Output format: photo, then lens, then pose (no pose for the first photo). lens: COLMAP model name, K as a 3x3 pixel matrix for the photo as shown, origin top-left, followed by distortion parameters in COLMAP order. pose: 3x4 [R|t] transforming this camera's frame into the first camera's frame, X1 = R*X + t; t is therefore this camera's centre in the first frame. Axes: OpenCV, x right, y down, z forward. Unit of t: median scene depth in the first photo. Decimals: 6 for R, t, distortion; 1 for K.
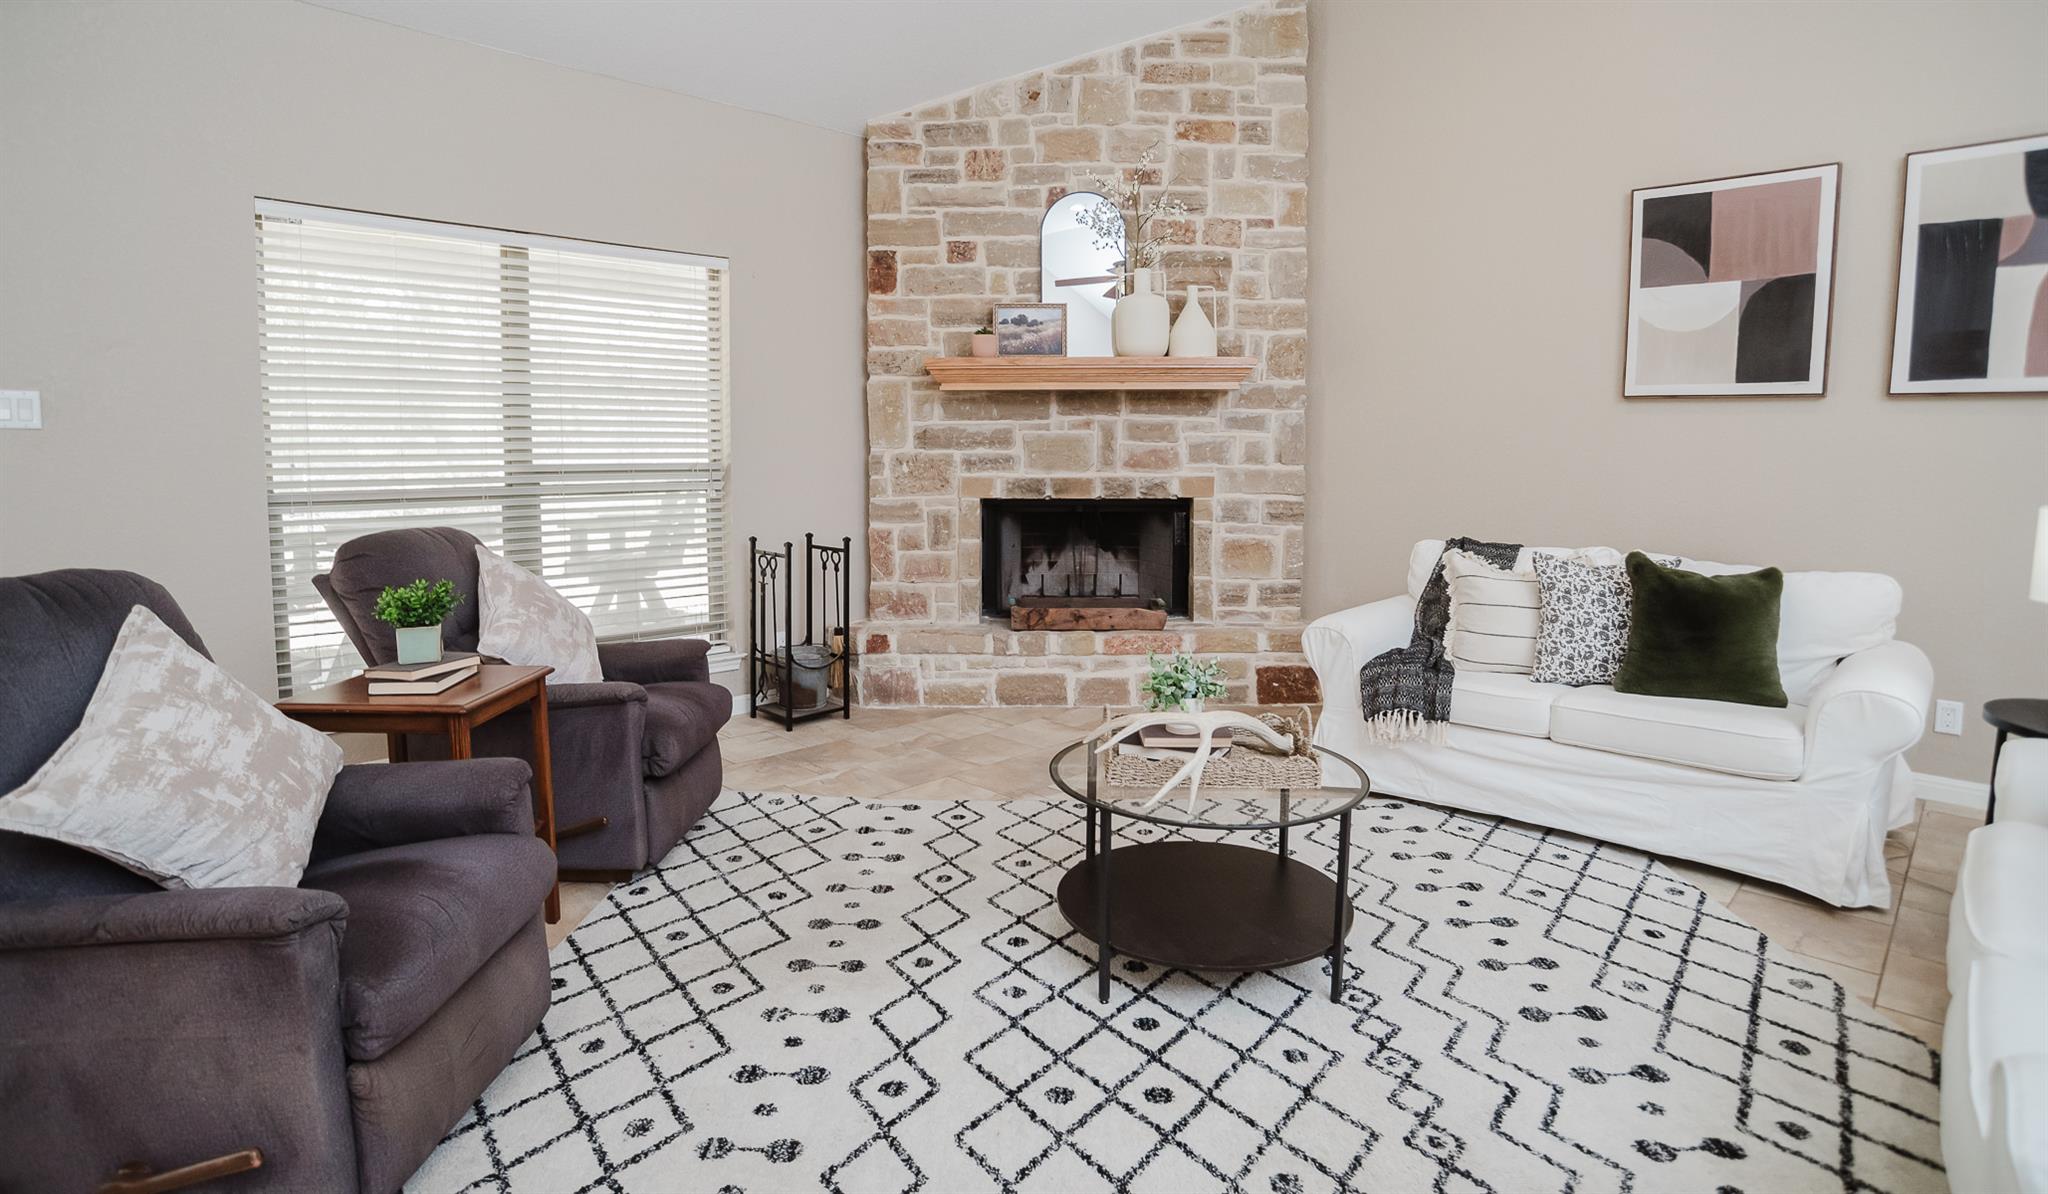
lens RADIAL K [[1041.8, 0, 1013.9], [0, 1041.8, 522.7], [0, 0, 1]] dist [-0.099042, 0.047518]
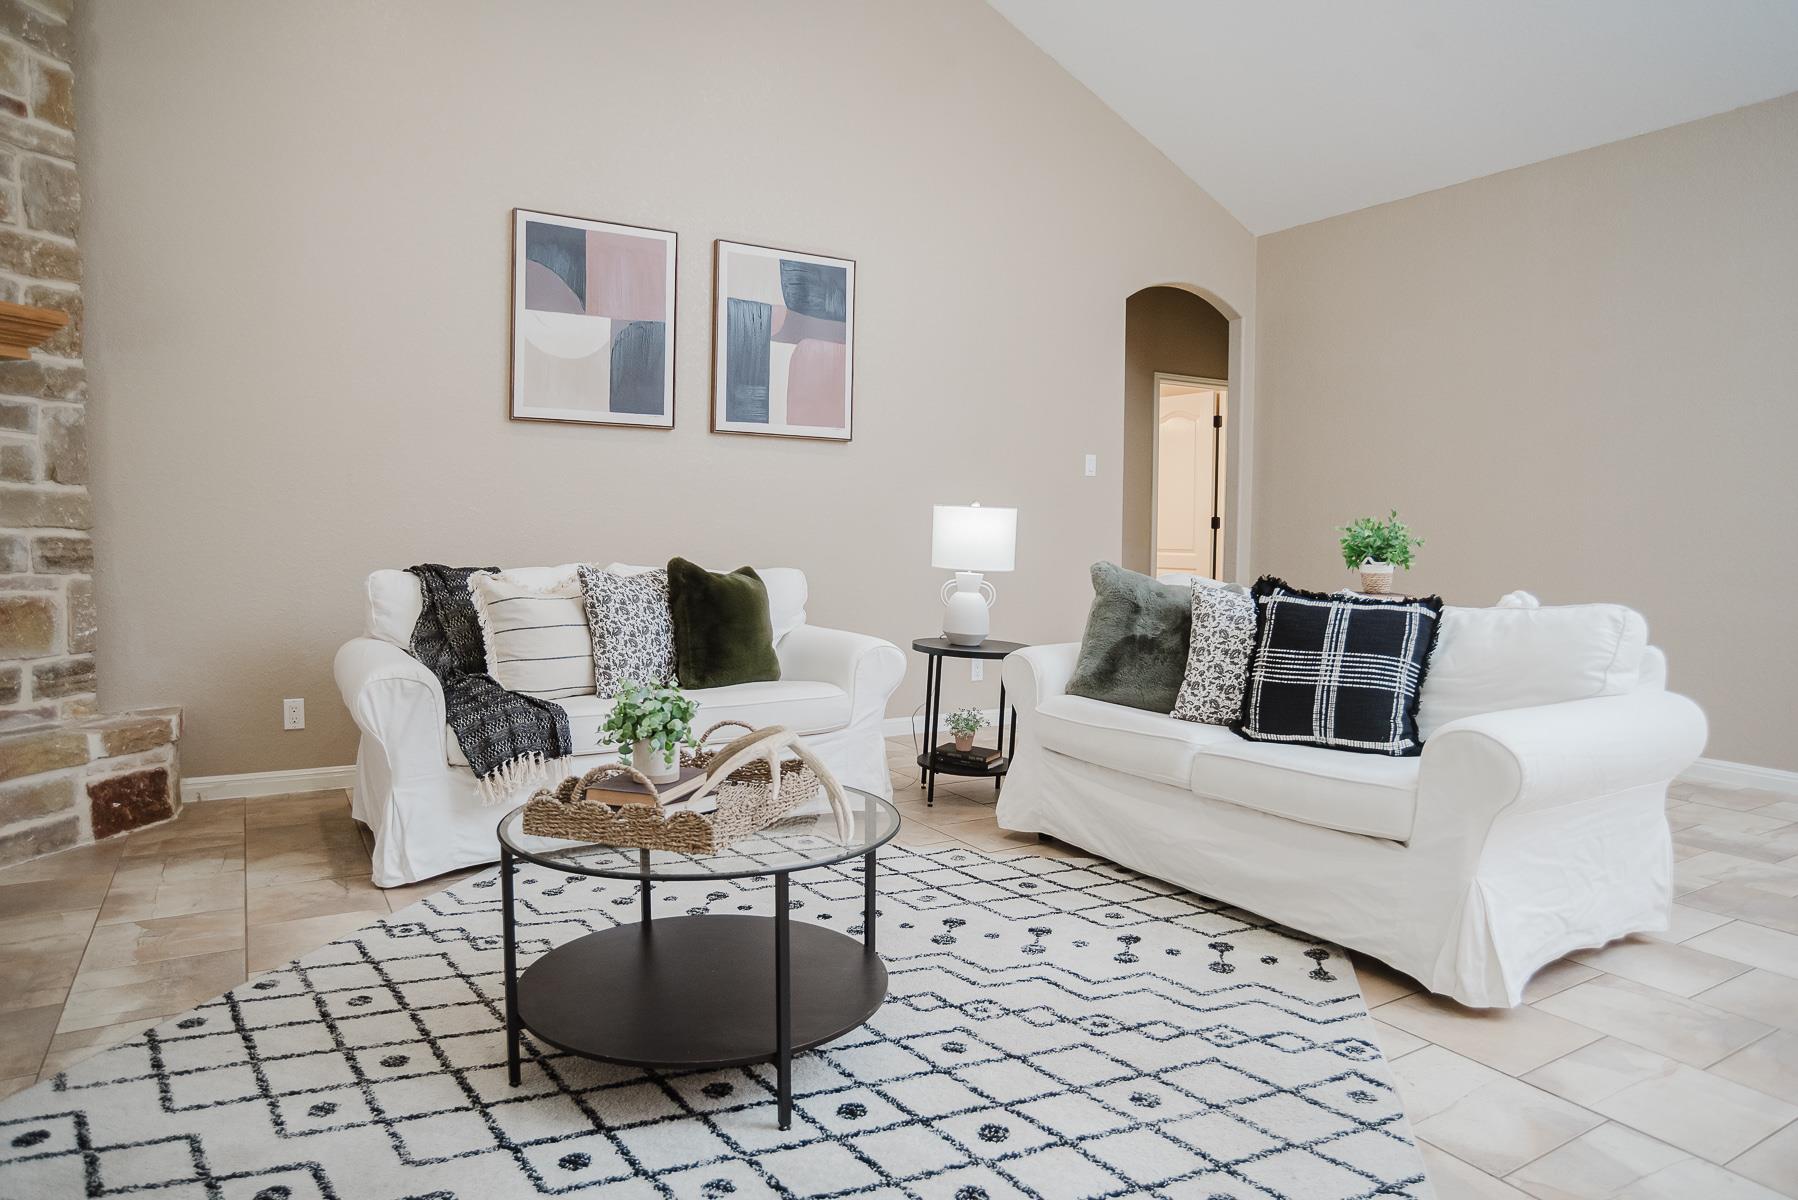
lens RADIAL K [[1119.4, 0, 892.8], [0, 1119.4, 612.2], [0, 0, 1]] dist [-0.087012, 0.047161]
pose [[0.245394, -0.071154, 0.966809, -0.294557], [0.062150, 0.996406, 0.057558, 0.020609], [-0.967429, 0.045963, 0.248934, 0.315819]]
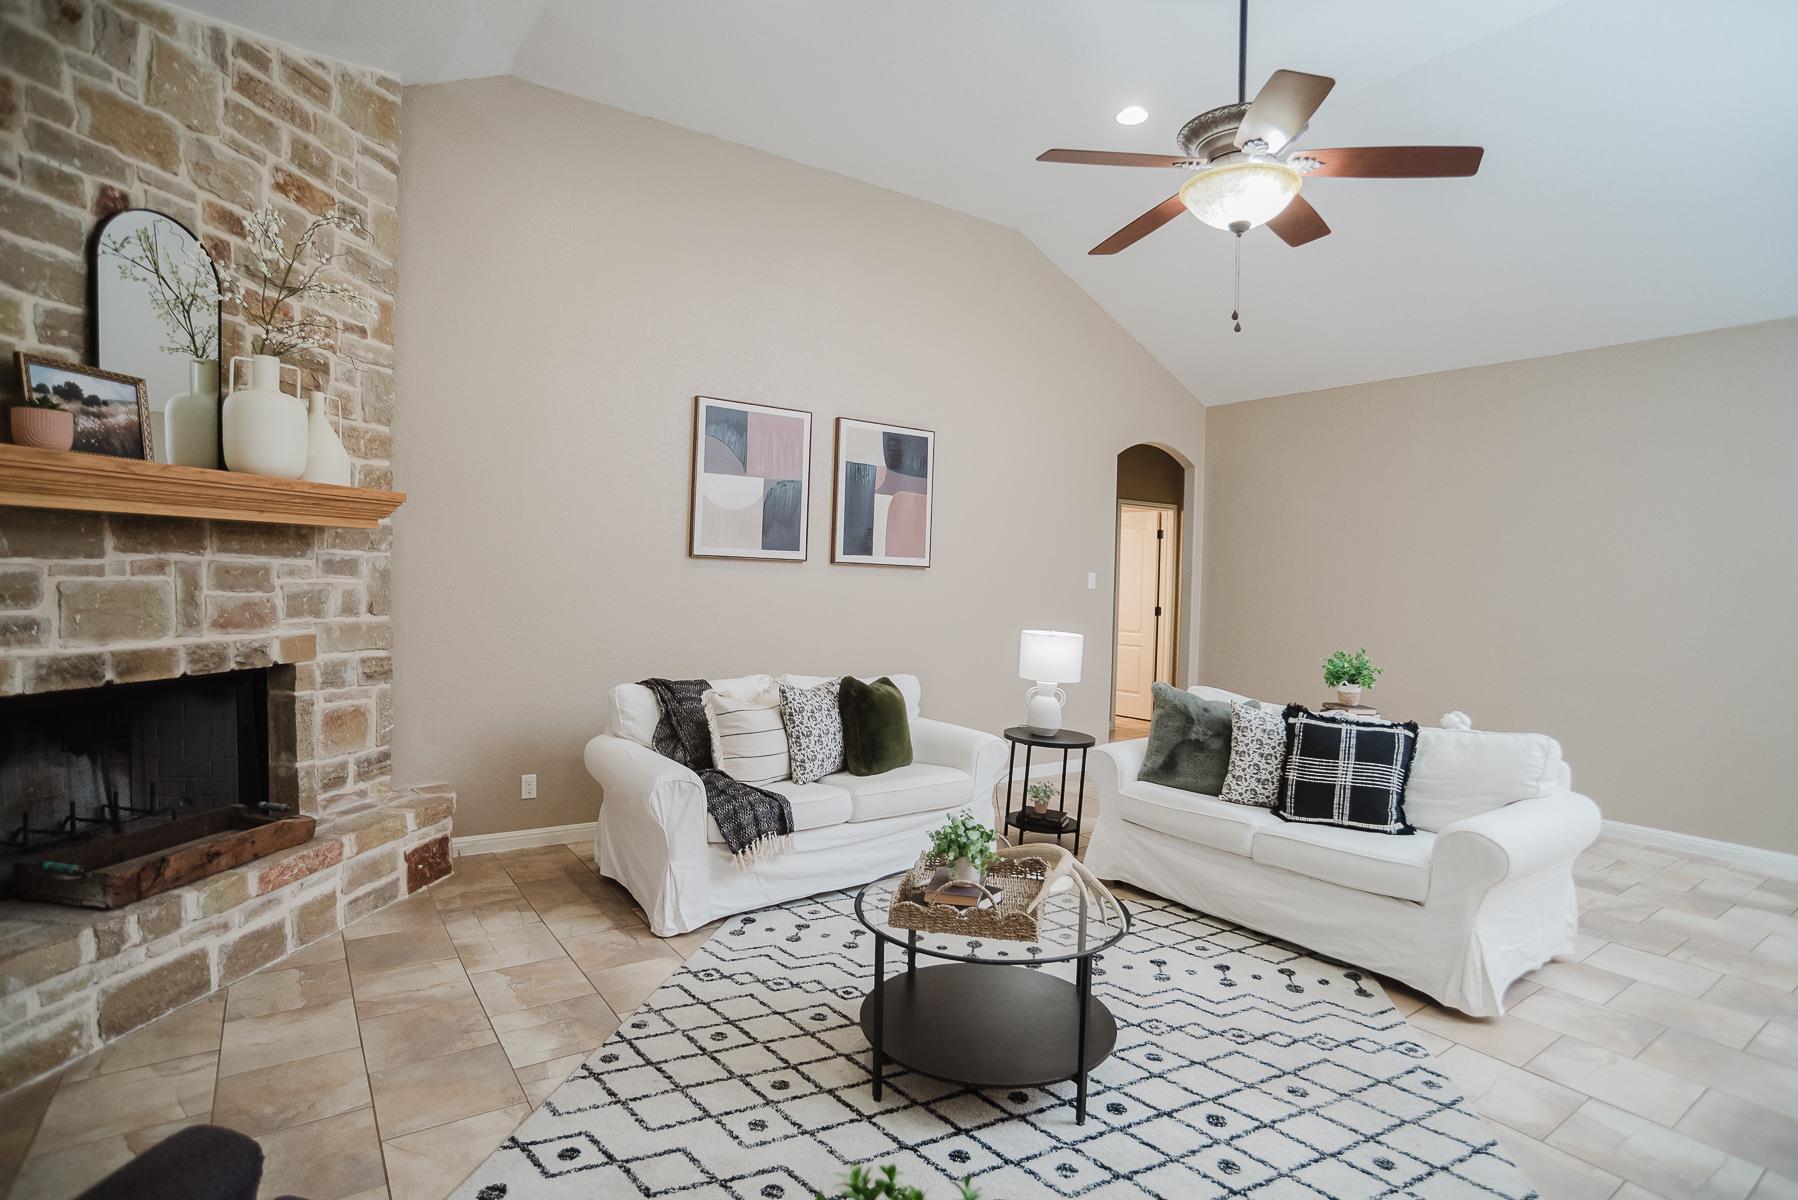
lens RADIAL K [[914.0, 0, 889.9], [0, 914.0, 612.7], [0, 0, 1]] dist [-0.100499, 0.047108]
pose [[0.177411, -0.036657, 0.983454, -0.401553], [0.048229, 0.998429, 0.028515, -0.059911], [-0.982954, 0.042372, 0.178900, 0.453851]]
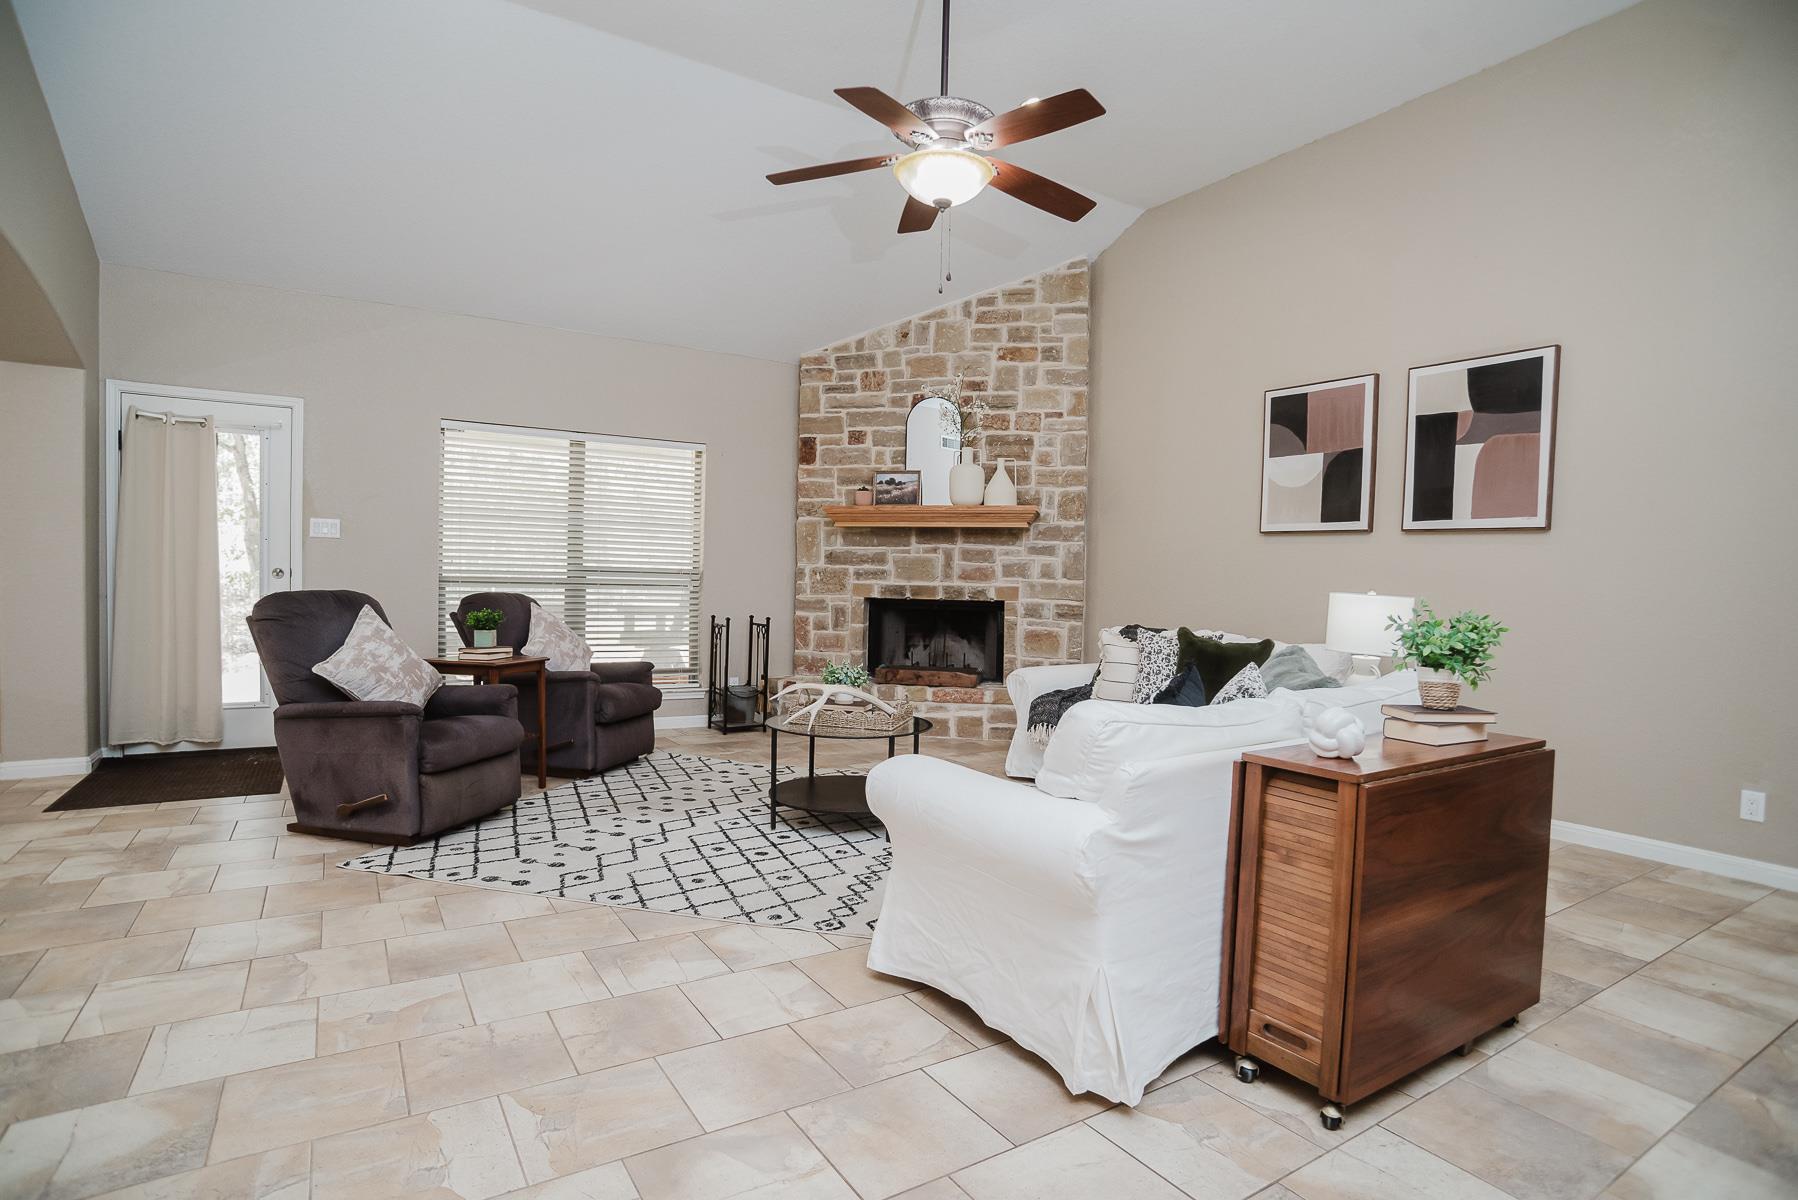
lens RADIAL K [[914.0, 0, 889.9], [0, 914.0, 612.7], [0, 0, 1]] dist [-0.100499, 0.047108]
pose [[0.975012, 0.029179, -0.220226, 0.306476], [-0.038350, 0.998561, -0.037485, 0.048779], [0.218816, 0.044994, 0.974728, -0.303503]]
